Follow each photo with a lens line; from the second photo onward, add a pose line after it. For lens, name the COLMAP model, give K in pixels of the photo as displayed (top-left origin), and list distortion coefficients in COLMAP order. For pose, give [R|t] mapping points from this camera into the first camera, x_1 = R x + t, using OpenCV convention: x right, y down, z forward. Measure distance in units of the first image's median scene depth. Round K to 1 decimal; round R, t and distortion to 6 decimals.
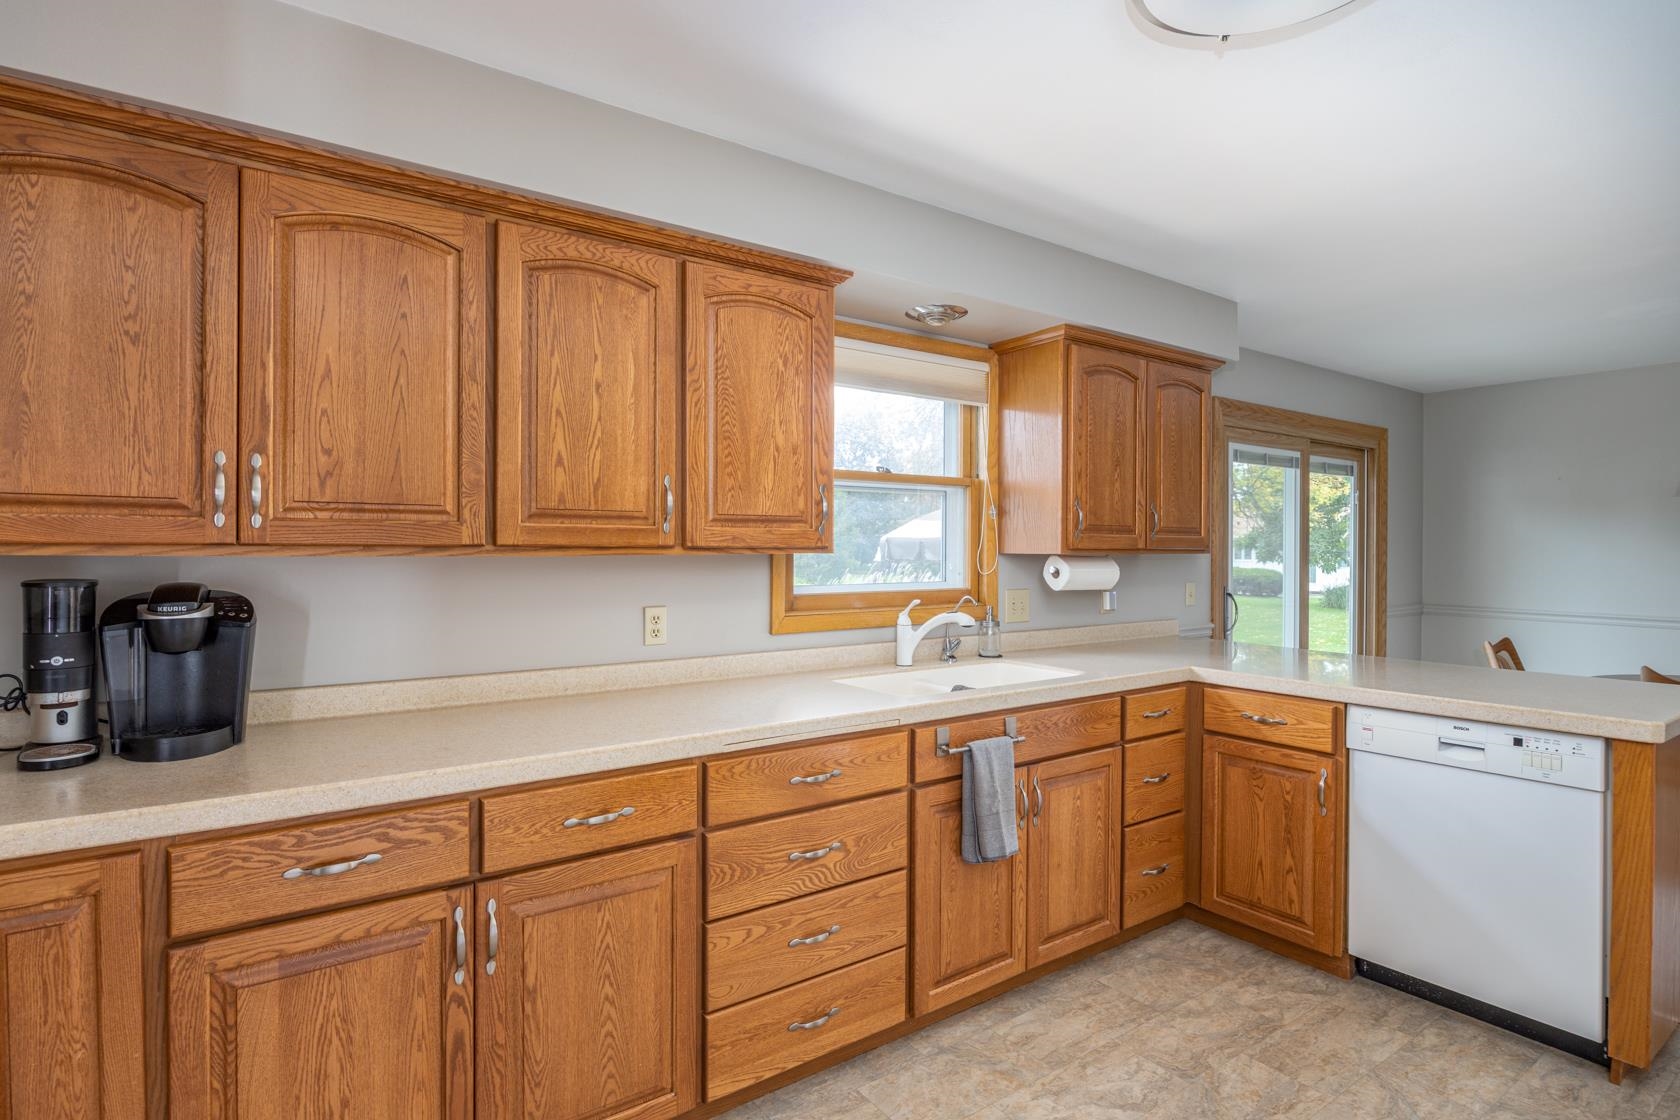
lens RADIAL K [[809.3, 0, 838.6], [0, 809.3, 552.3], [0, 0, 1]] dist [-0.004979, -0.000465]
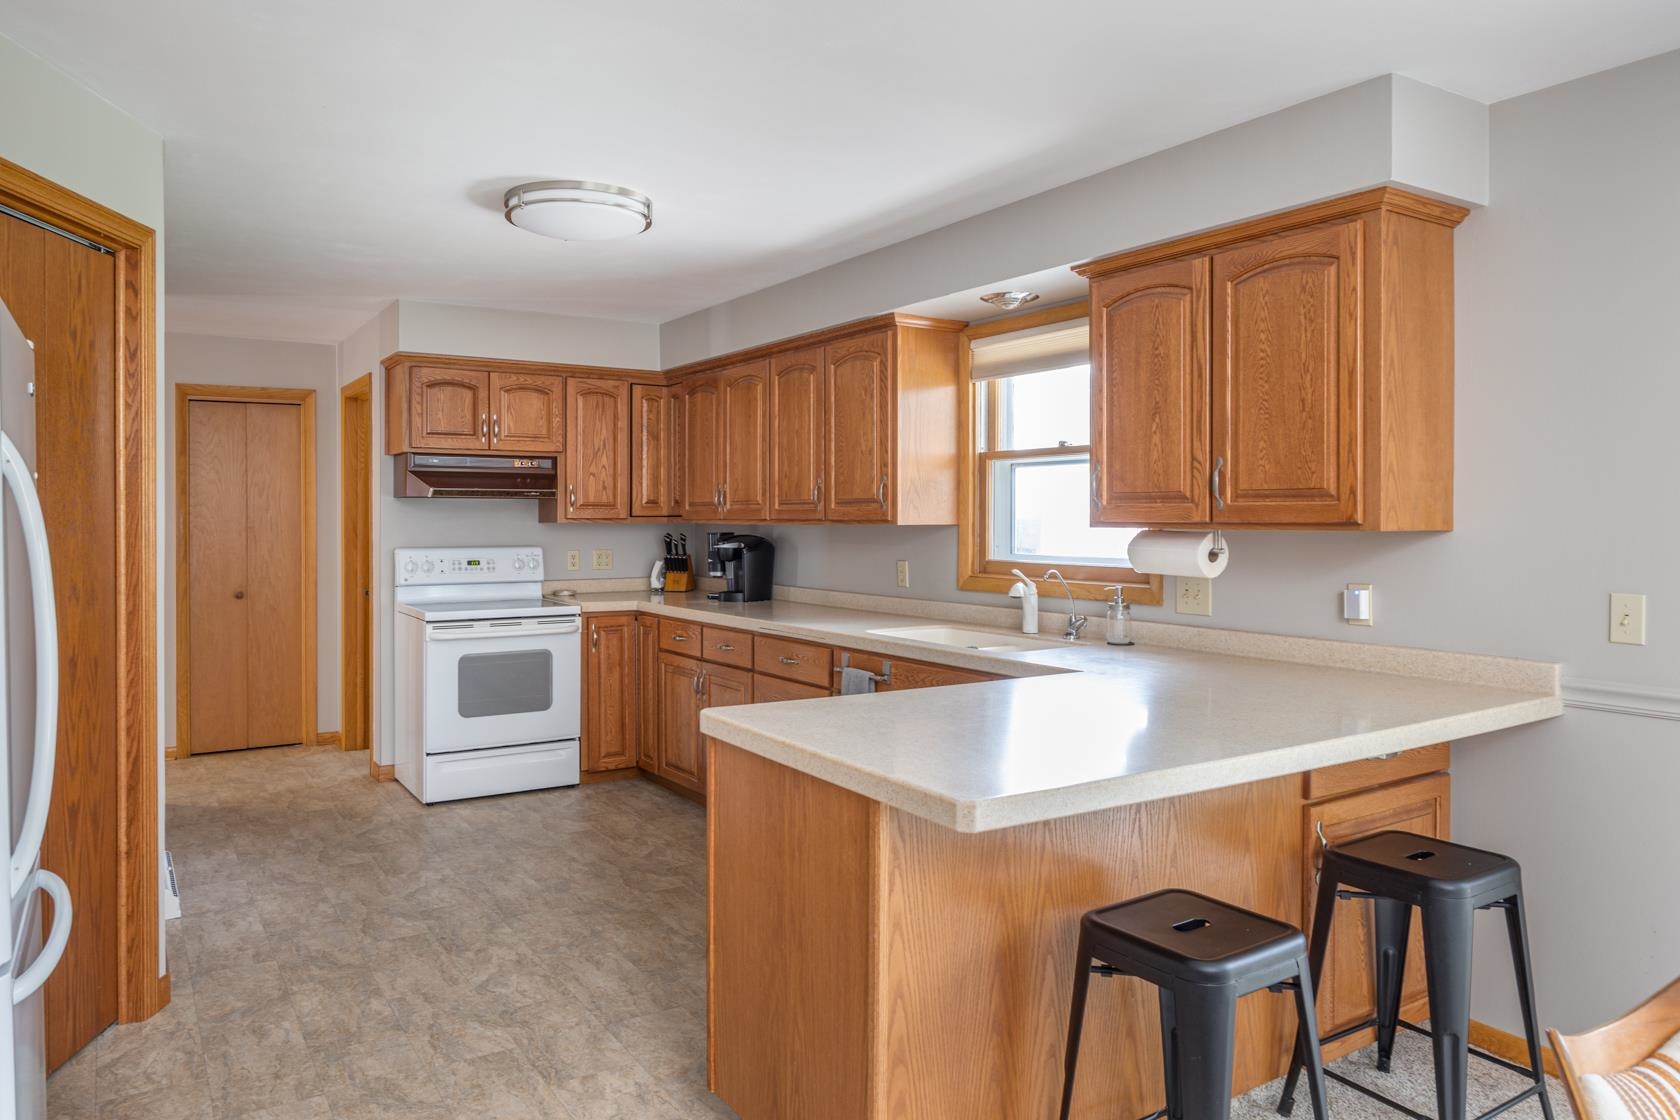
lens RADIAL K [[1117.5, 0, 836.2], [0, 1117.5, 518.7], [0, 0, 1]] dist [-0.000099, -0.000235]
pose [[-0.014958, -0.000112, -0.999888, 2.245559], [-0.004660, 0.999989, -0.000042, -0.010041], [0.999877, 0.004659, -0.014958, 1.137995]]
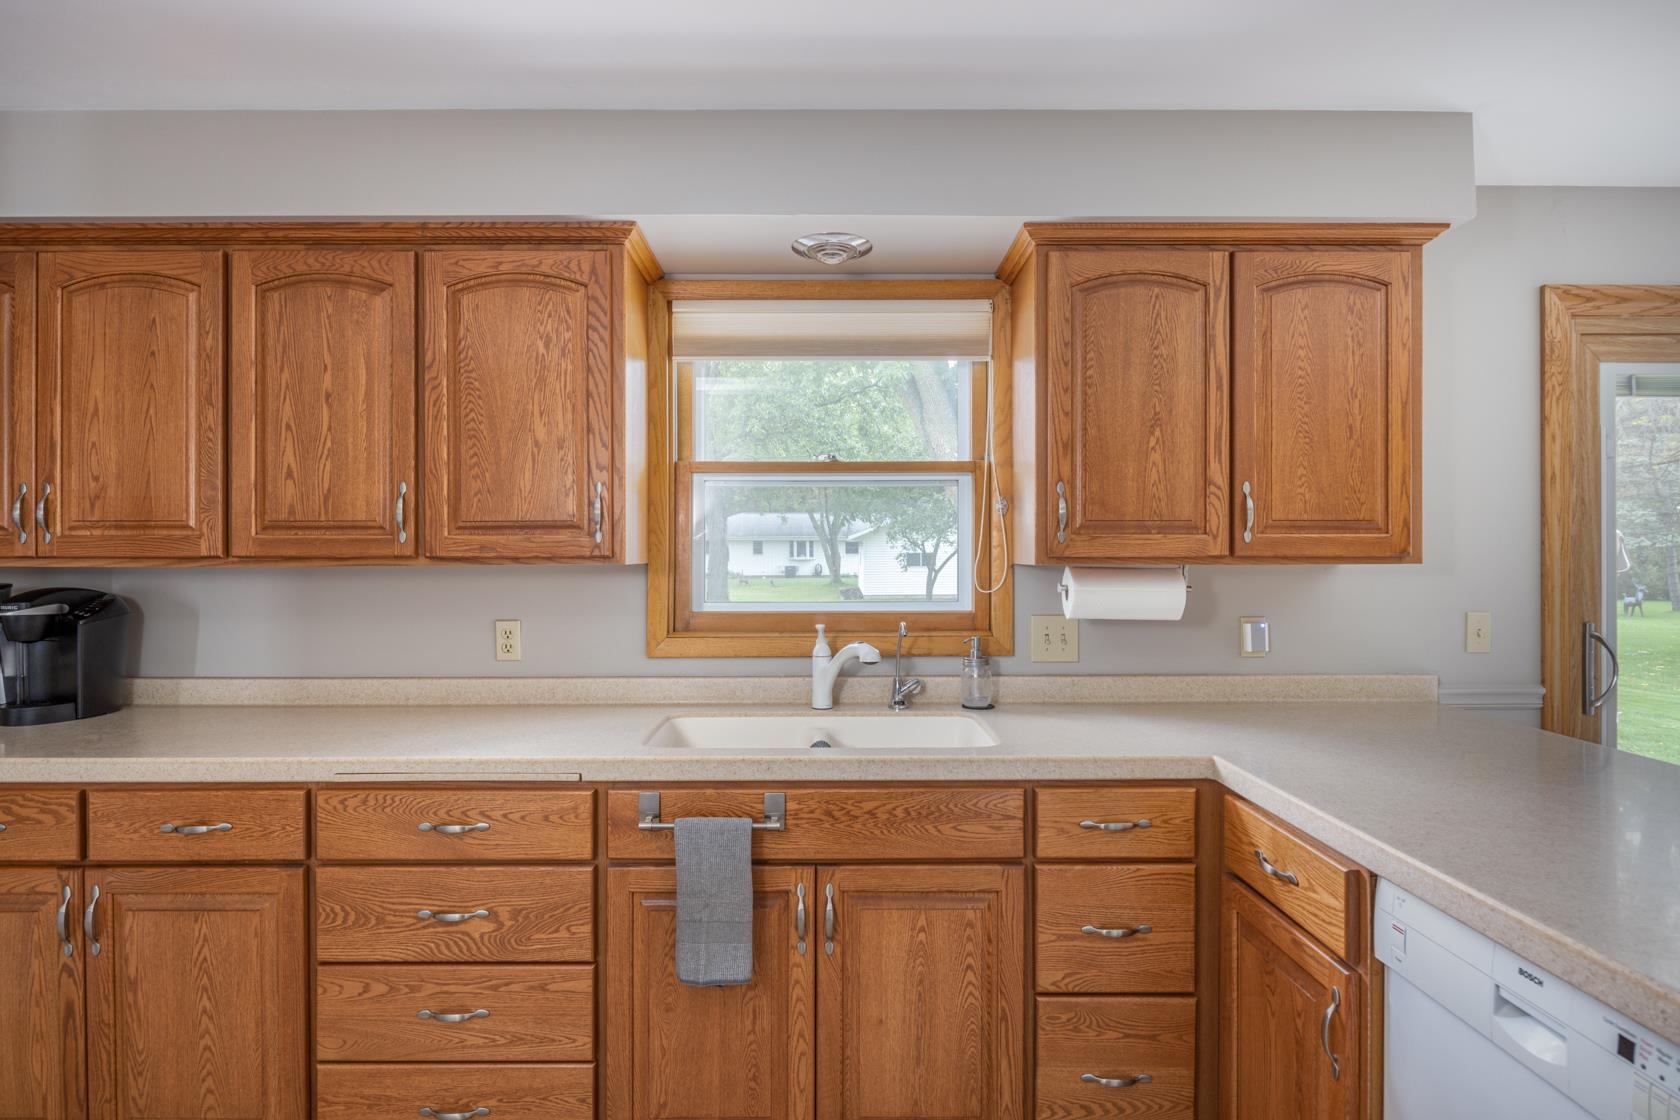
lens RADIAL K [[856.0, 0, 840.0], [0, 856.0, 560.0], [0, 0, 1]] dist [-0.001056, -0.001482]
pose [[0.830877, -0.002804, -0.556450, 0.818137], [0.001238, 0.999994, -0.003191, 0.000189], [0.556455, 0.001962, 0.830875, 0.481343]]
